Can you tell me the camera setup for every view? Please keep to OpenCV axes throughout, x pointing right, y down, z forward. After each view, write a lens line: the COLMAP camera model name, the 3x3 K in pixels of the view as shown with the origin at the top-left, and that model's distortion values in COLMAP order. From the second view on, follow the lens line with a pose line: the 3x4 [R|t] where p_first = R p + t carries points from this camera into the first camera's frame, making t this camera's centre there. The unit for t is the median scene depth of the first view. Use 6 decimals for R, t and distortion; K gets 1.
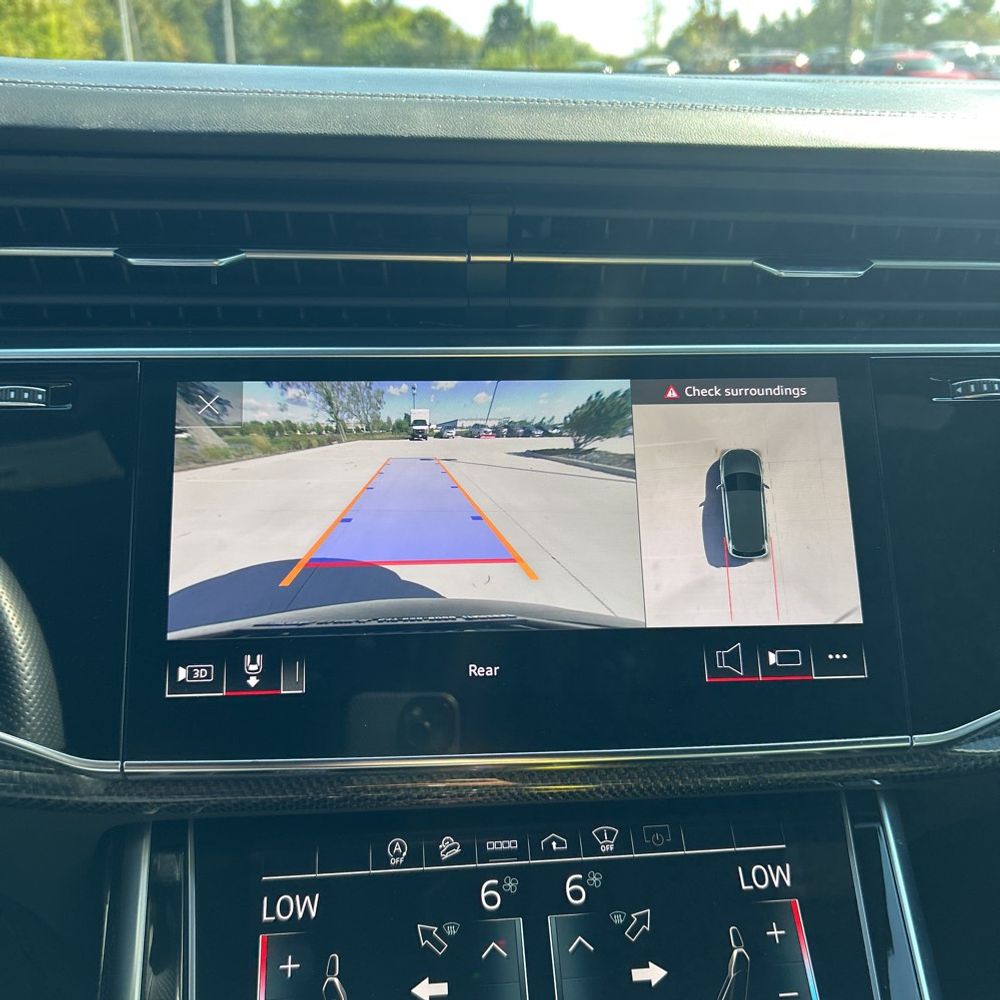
lens RADIAL K [[1024.3, 0, 493.6], [0, 1024.3, 492.5], [0, 0, 1]] dist [0.073734, -0.163441]
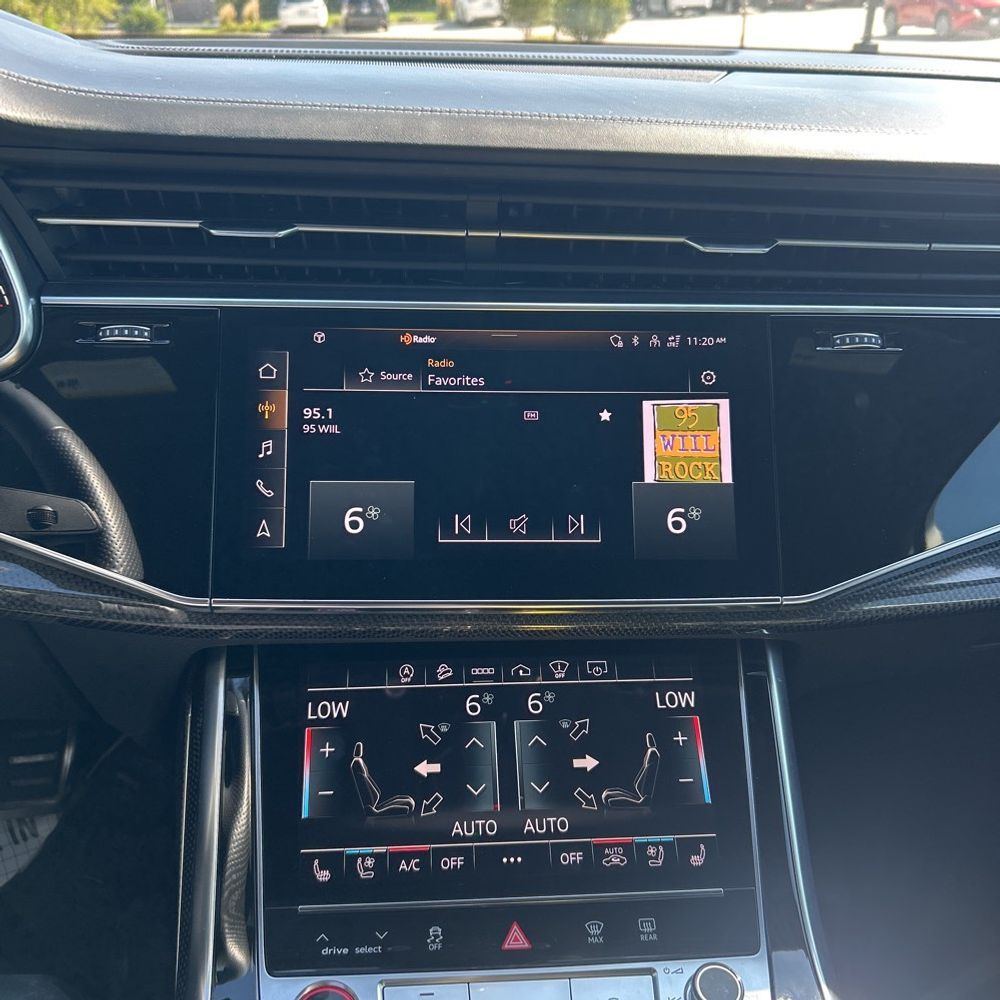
lens RADIAL K [[1024.3, 0, 493.6], [0, 1024.3, 492.5], [0, 0, 1]] dist [0.073734, -0.163441]
pose [[0.999613, 0.022798, -0.015943, 0.039734], [-0.021543, 0.996960, 0.074878, 0.003431], [0.017602, -0.074505, 0.997065, -0.345683]]
